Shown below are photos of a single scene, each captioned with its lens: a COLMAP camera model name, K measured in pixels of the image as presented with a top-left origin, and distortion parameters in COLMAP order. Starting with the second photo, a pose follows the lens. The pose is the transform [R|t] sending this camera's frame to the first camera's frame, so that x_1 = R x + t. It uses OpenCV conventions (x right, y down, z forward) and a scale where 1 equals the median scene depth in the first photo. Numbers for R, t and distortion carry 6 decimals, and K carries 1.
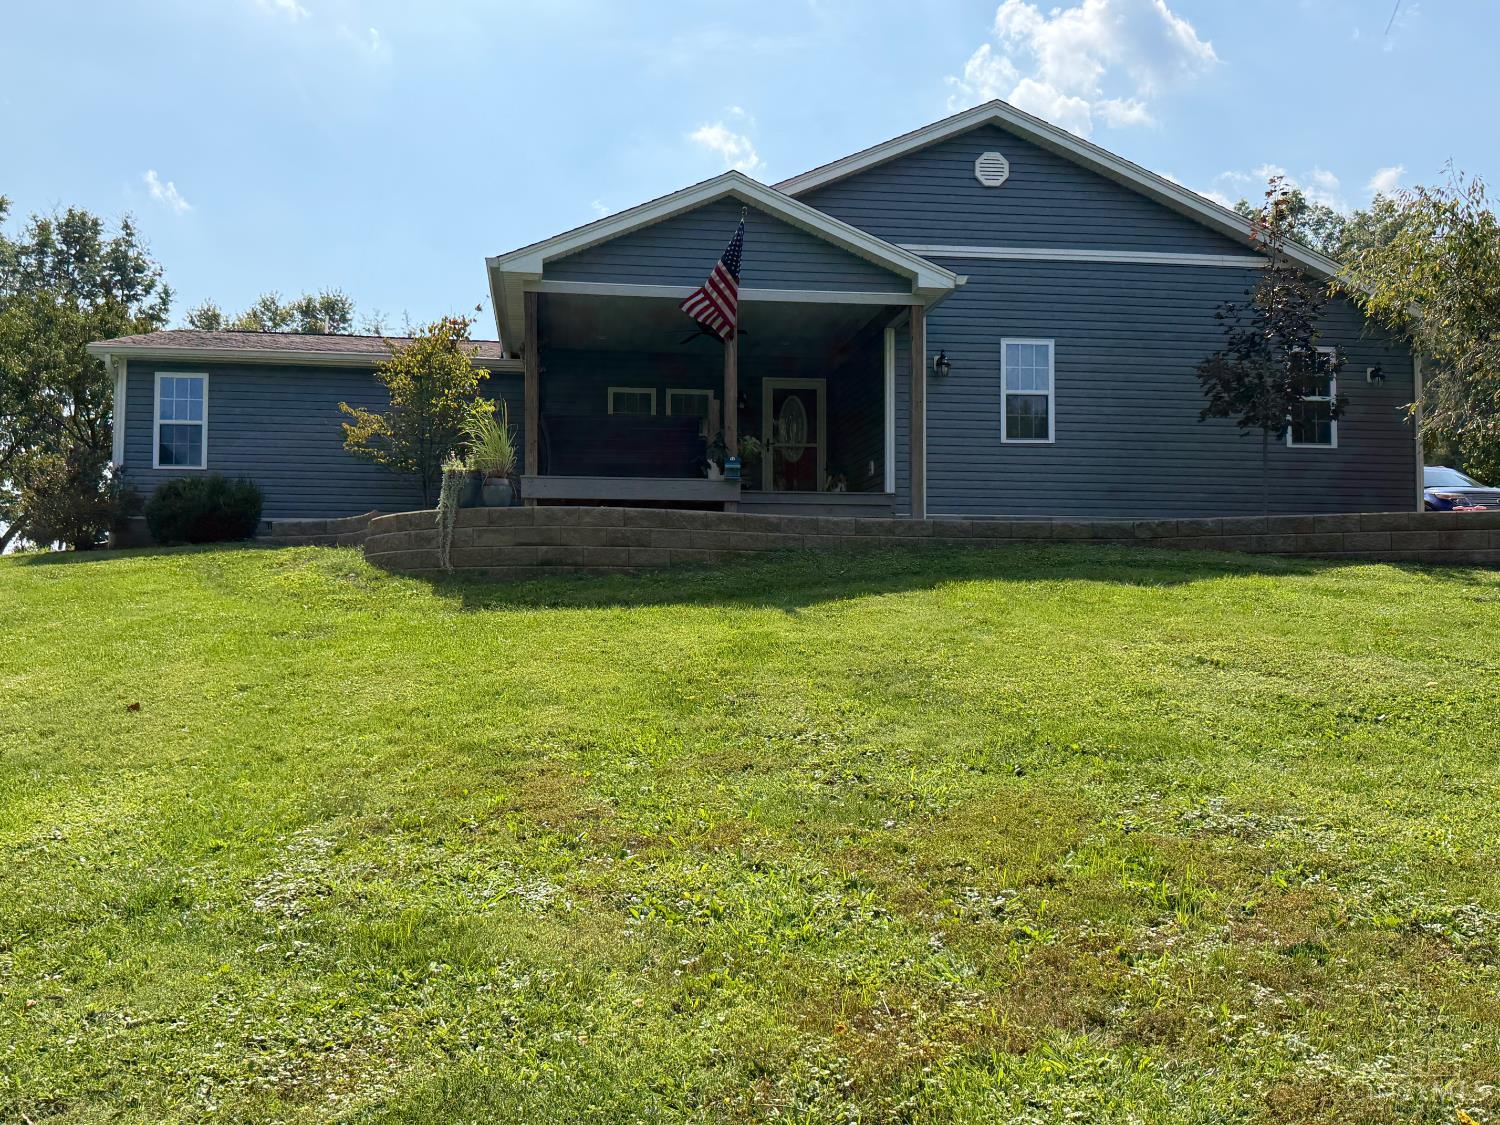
lens RADIAL K [[1318.2, 0, 750.0], [0, 1318.2, 562.5], [0, 0, 1]] dist [0.143861, -0.189569]
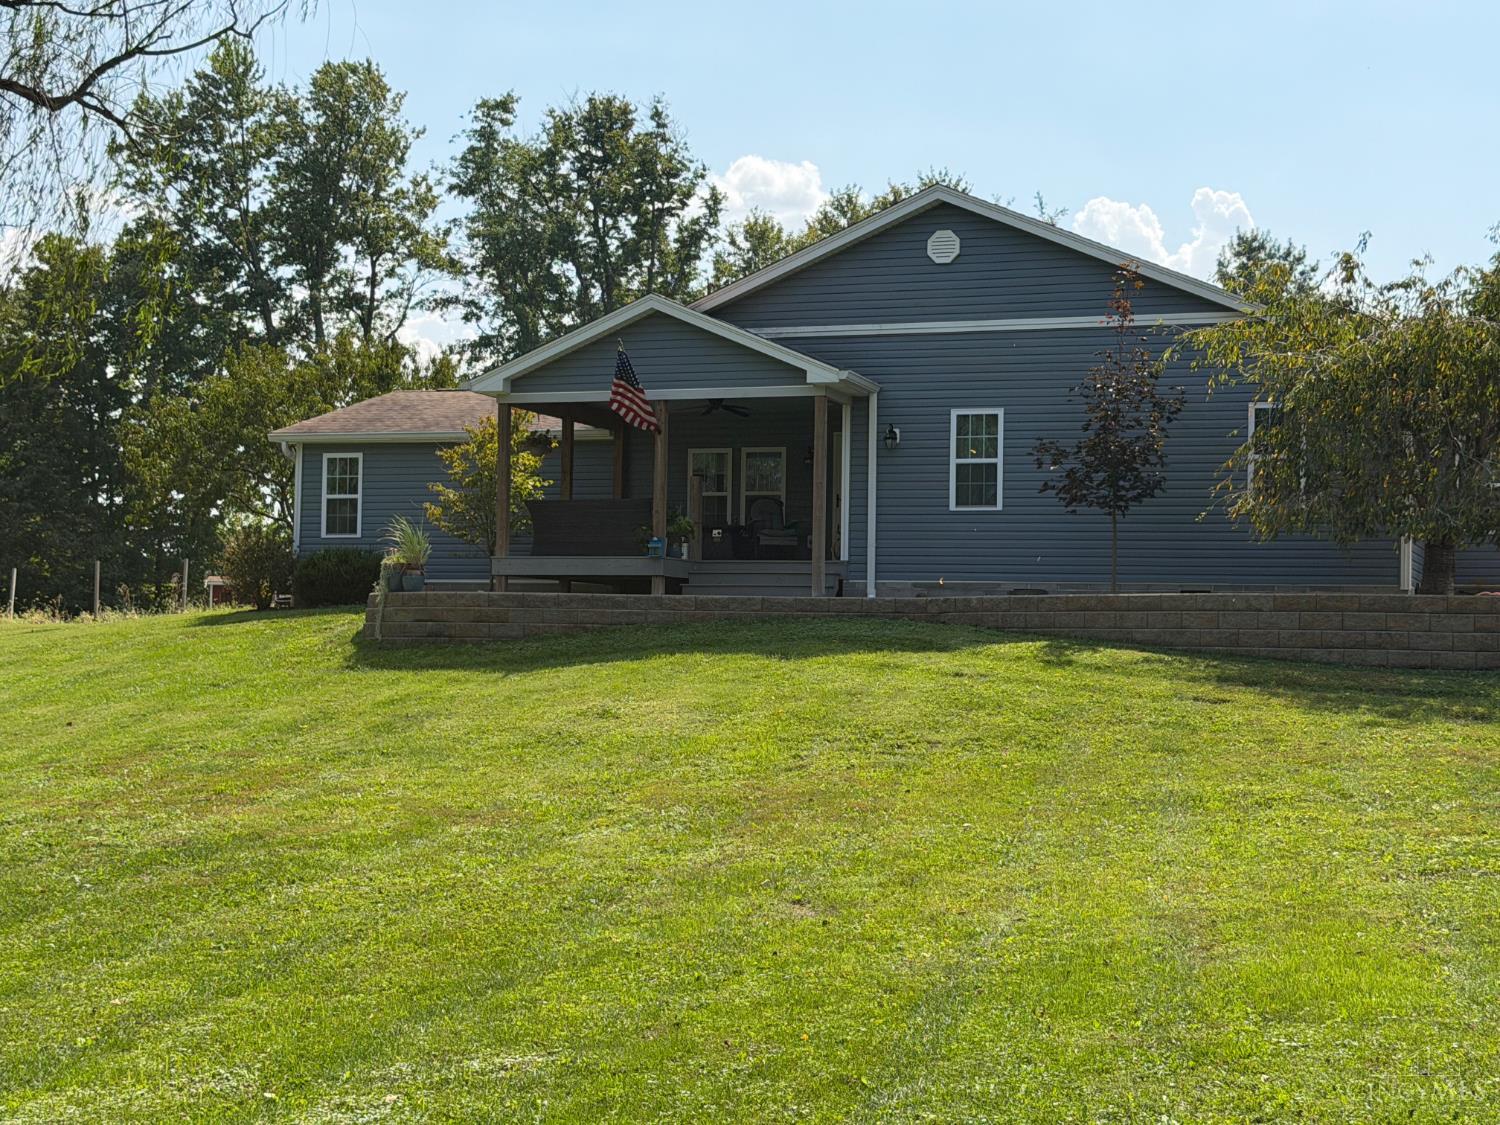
lens RADIAL K [[2400.0, 0, 750.0], [0, 2400.0, 562.5], [0, 0, 1]] dist [0.154804, 0.012443]
pose [[0.895585, -0.007691, -0.444825, 0.826688], [0.007903, 0.999968, -0.001379, -0.045635], [0.444821, -0.002280, 0.895617, -0.697001]]
